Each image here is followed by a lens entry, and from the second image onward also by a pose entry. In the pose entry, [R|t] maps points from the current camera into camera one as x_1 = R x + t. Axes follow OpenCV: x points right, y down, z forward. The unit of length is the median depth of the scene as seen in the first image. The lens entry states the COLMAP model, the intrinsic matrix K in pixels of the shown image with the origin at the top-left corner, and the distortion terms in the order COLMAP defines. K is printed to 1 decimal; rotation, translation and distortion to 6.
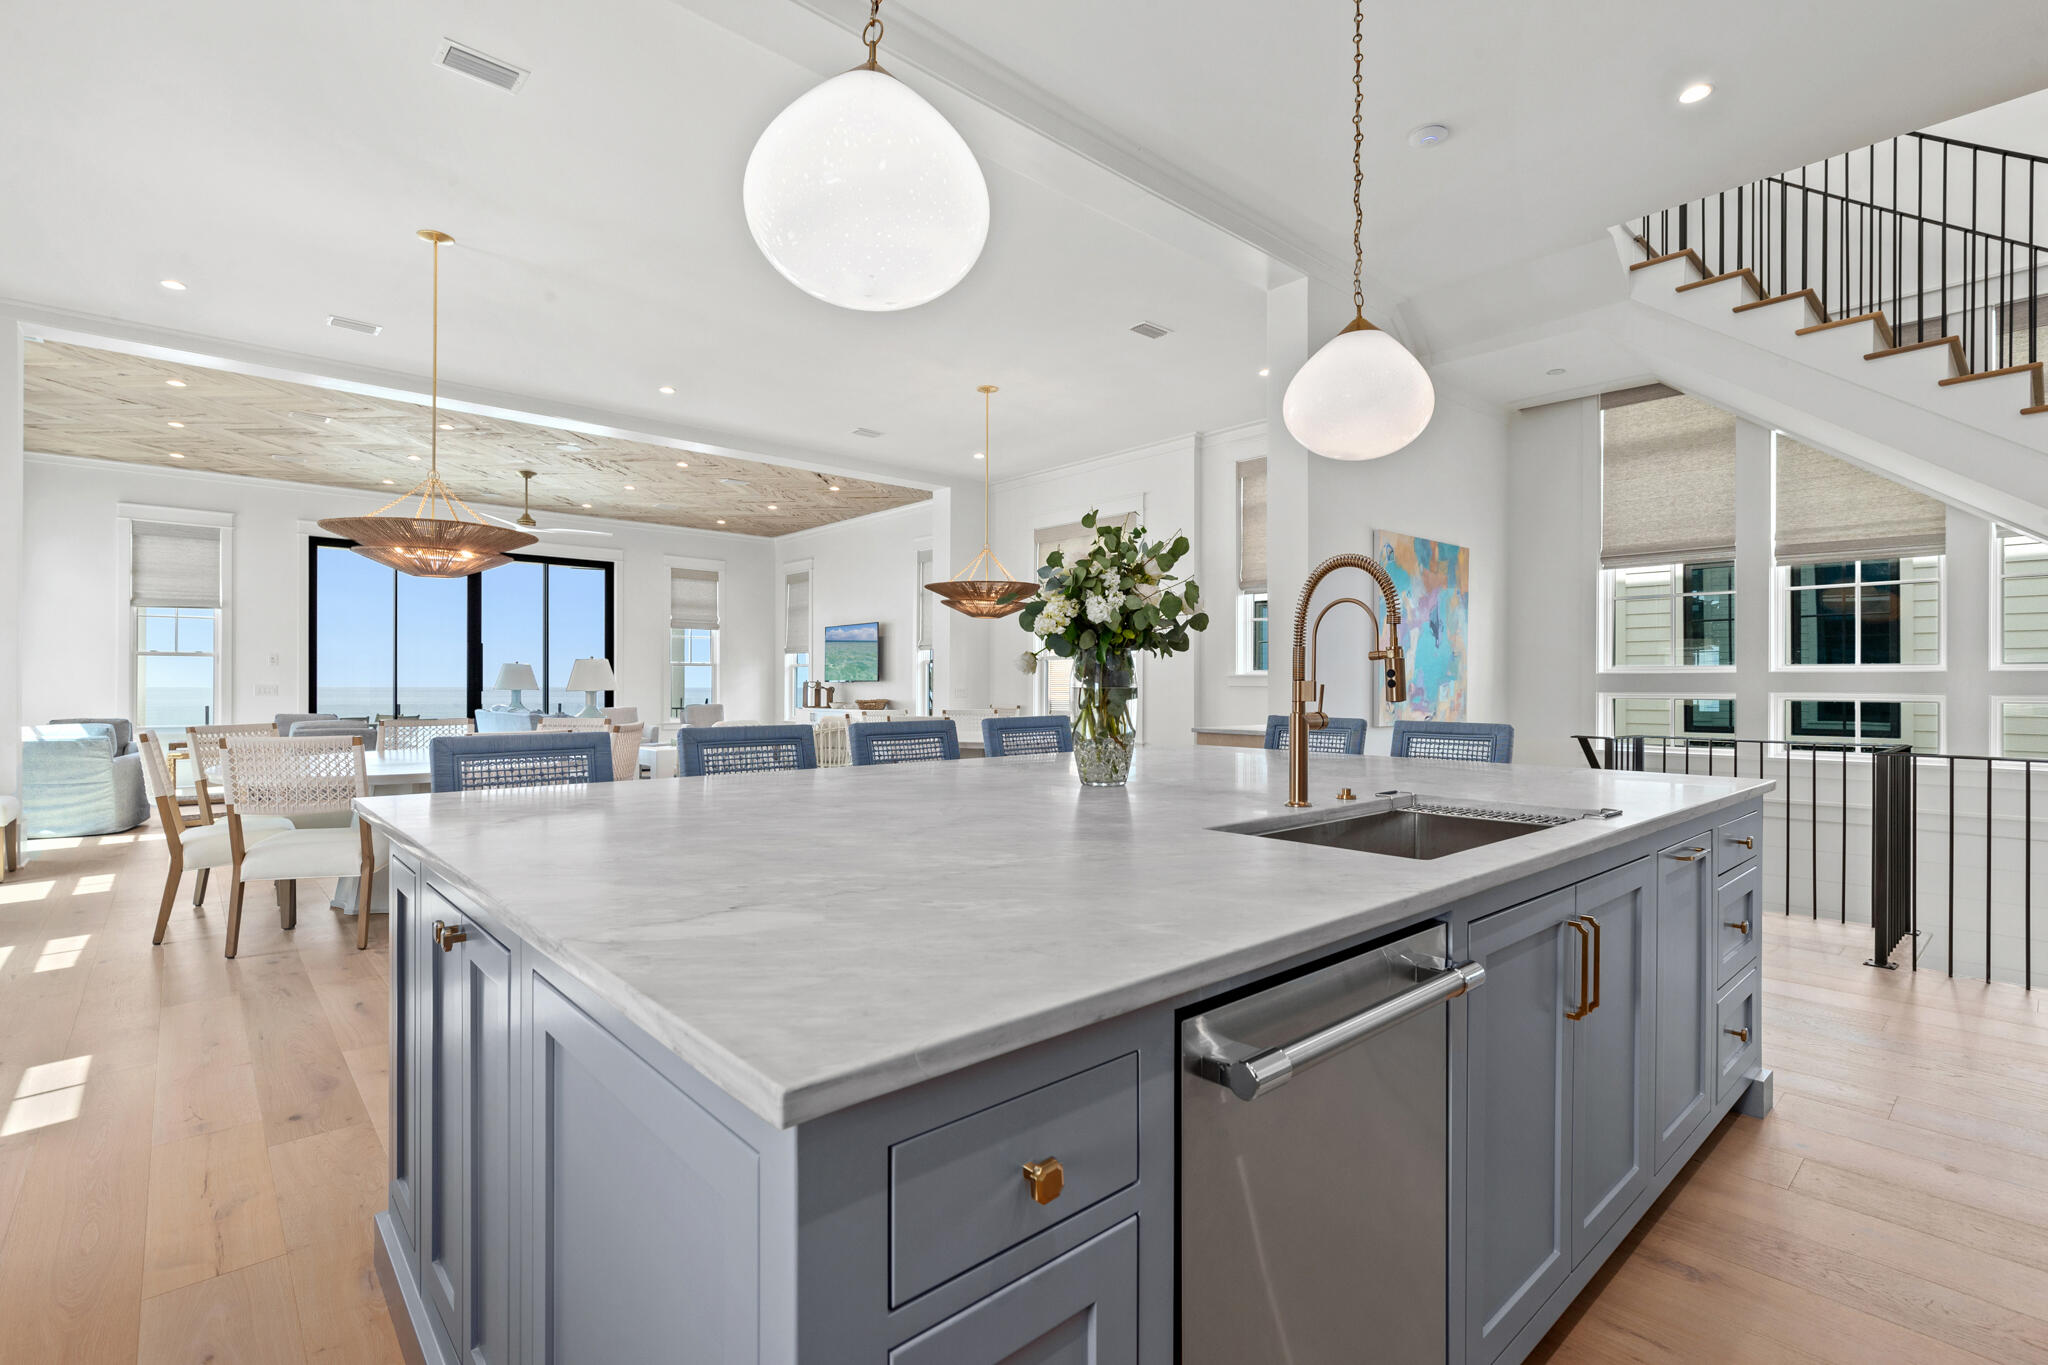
lens RADIAL K [[948.9, 0, 1024.0], [0, 948.9, 682.5], [0, 0, 1]] dist [-0.001109, 0.000295]
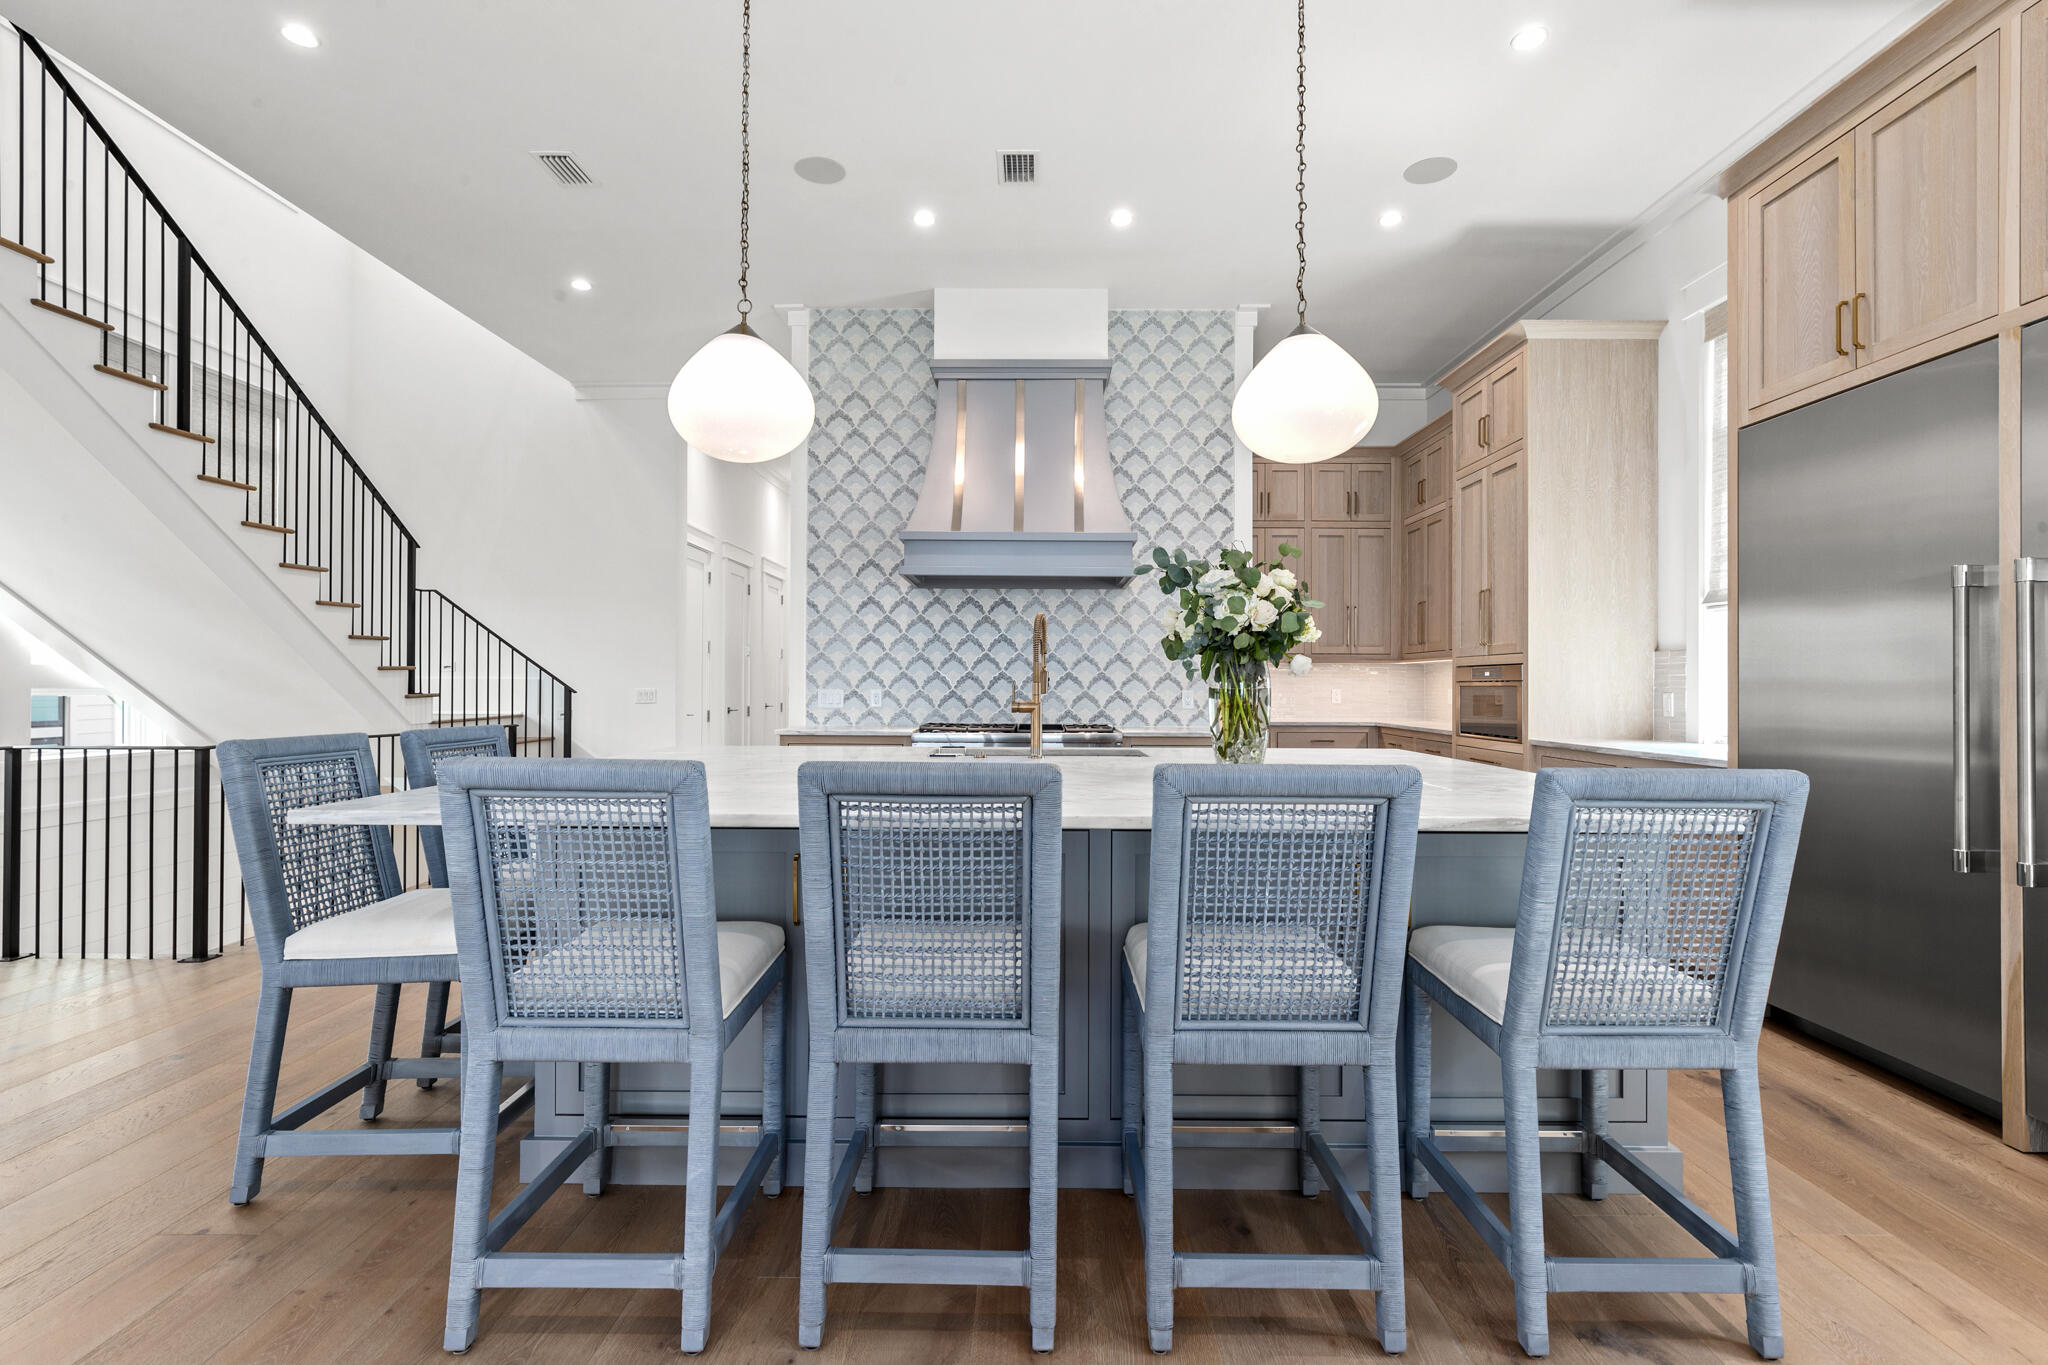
lens RADIAL K [[942.0, 0, 1033.2], [0, 942.0, 681.0], [0, 0, 1]] dist [-0.003809, -0.000337]
pose [[-0.745673, -0.003608, 0.666302, -0.292683], [-0.009613, 0.999940, -0.005343, 0.001810], [-0.666243, -0.010389, -0.745663, 0.812861]]
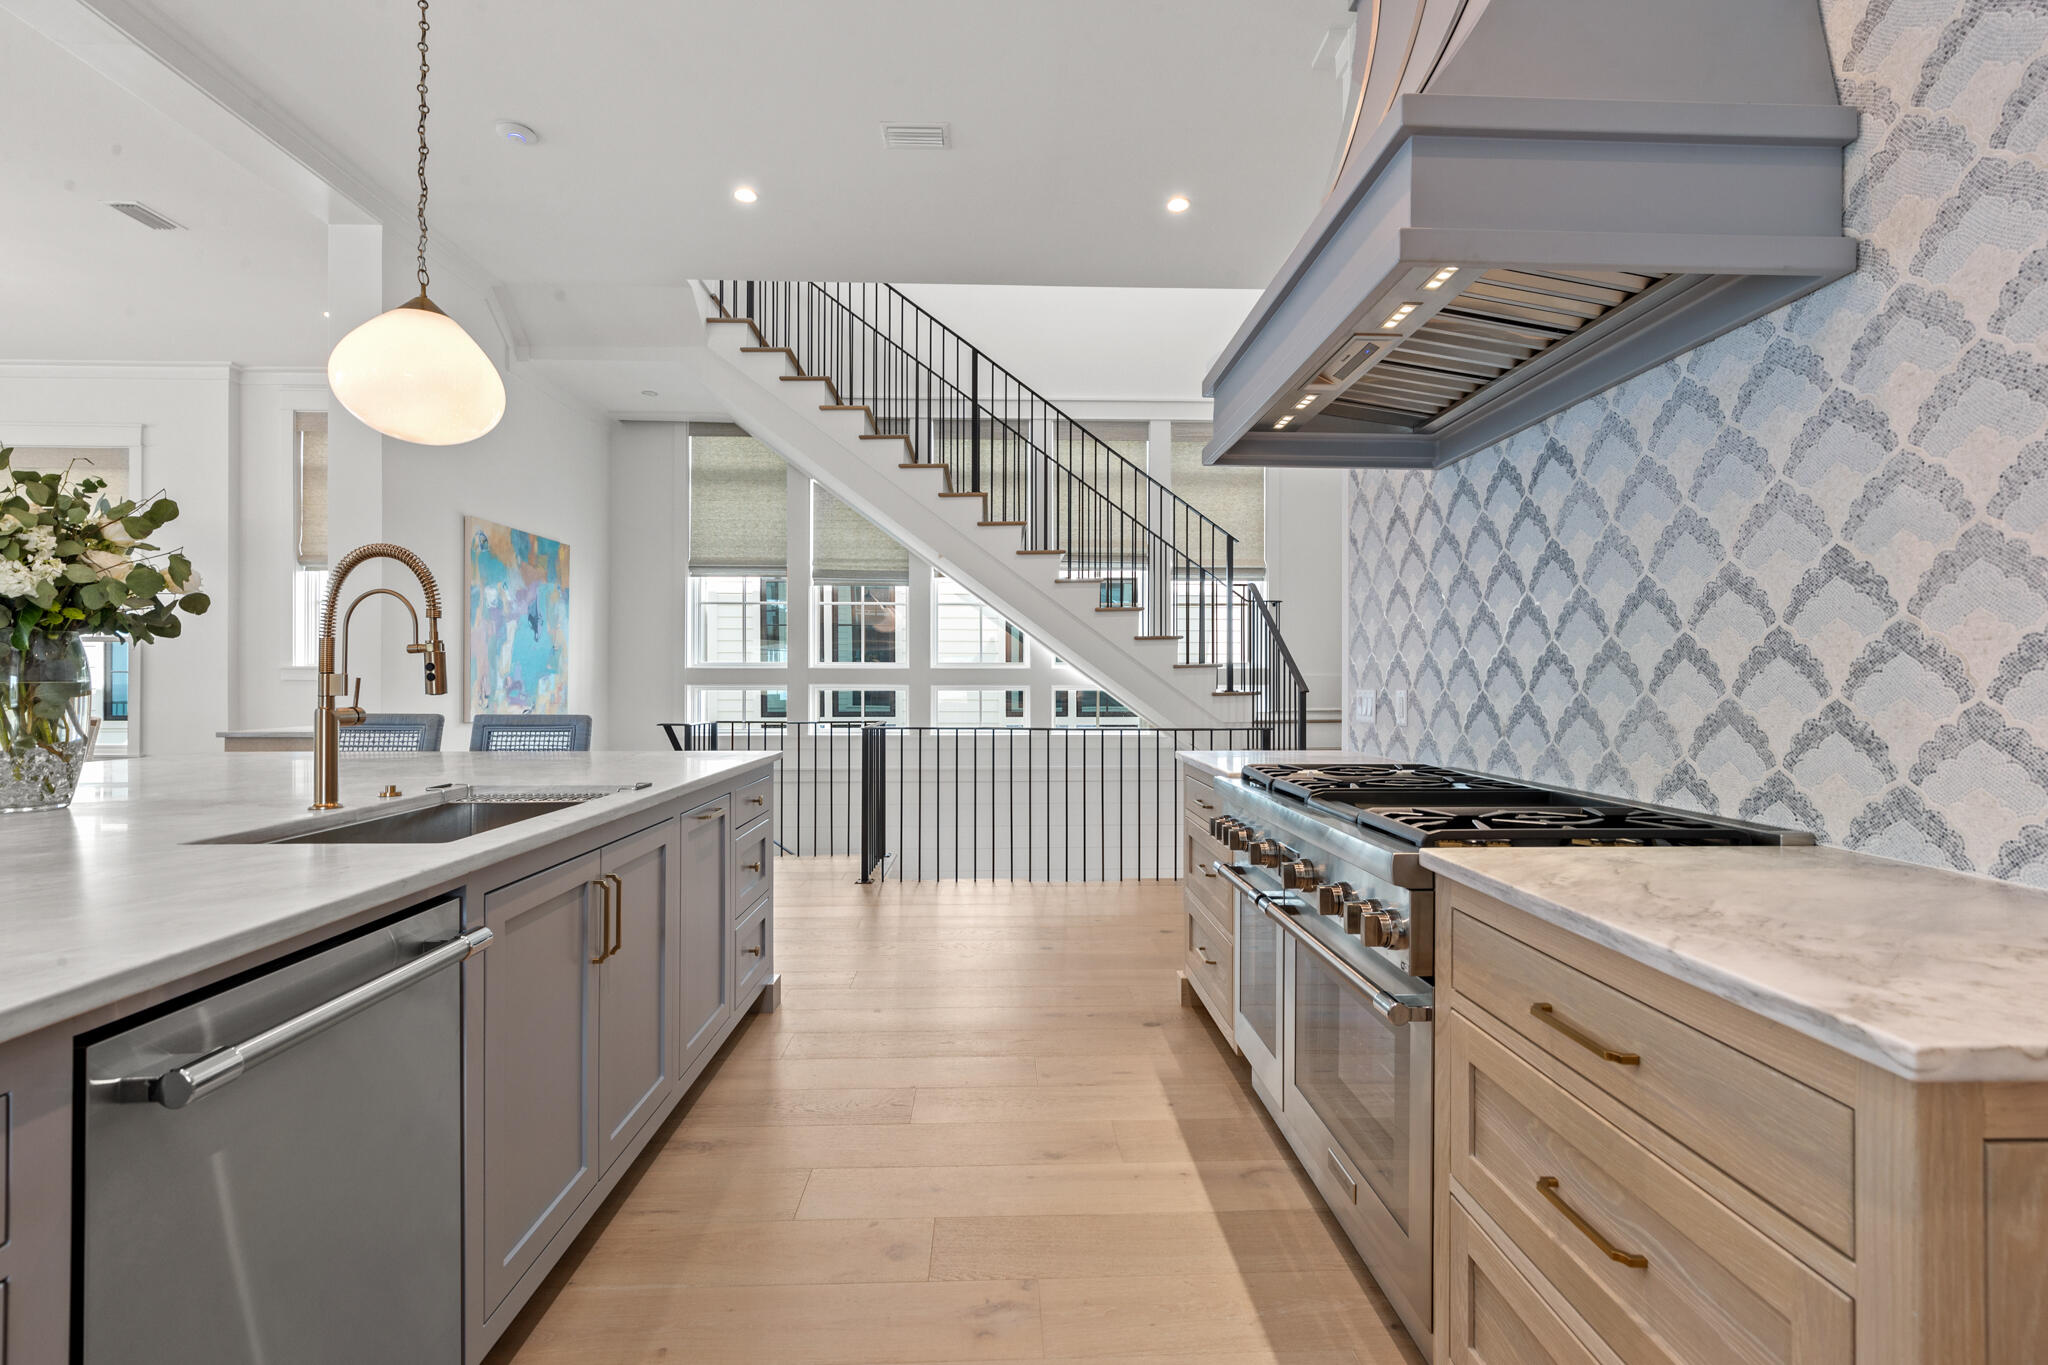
lens RADIAL K [[942.8, 0, 1040.1], [0, 942.8, 676.4], [0, 0, 1]] dist [-0.003573, 0.001235]
pose [[0.637687, 0.000908, 0.770295, 0.009199], [-0.001252, 0.999999, -0.000143, -0.000014], [-0.770295, -0.000873, 0.637688, -0.047282]]
